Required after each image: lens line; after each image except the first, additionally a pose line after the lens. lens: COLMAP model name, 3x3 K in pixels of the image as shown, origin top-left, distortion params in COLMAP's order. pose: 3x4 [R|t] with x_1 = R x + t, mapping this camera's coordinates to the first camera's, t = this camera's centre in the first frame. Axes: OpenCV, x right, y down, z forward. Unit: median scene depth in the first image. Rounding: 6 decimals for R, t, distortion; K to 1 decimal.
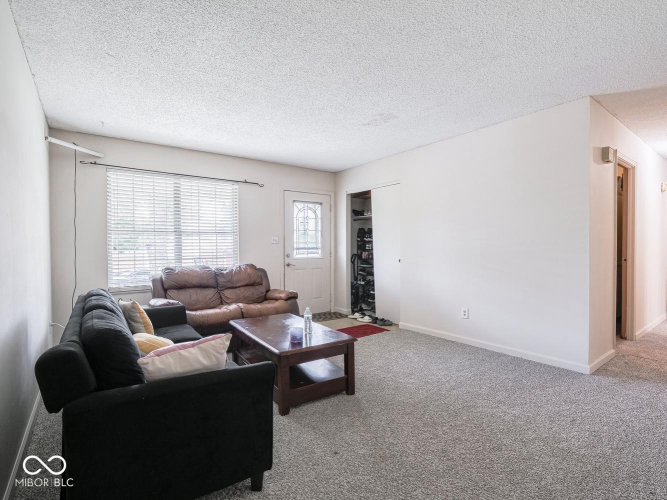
lens RADIAL K [[330.0, 0, 329.3], [0, 330.0, 250.0], [0, 0, 1]] dist [-0.007452, -0.001240]
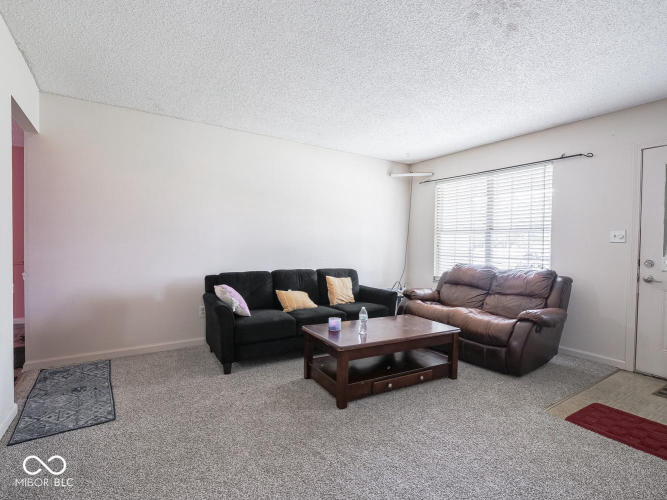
lens RADIAL K [[330.0, 0, 329.3], [0, 330.0, 250.0], [0, 0, 1]] dist [-0.007452, -0.001240]
pose [[-0.061511, 0.024464, -0.997807, 0.430053], [-0.025526, 0.999334, 0.026075, -0.006409], [0.997780, 0.027074, -0.060845, 0.454385]]
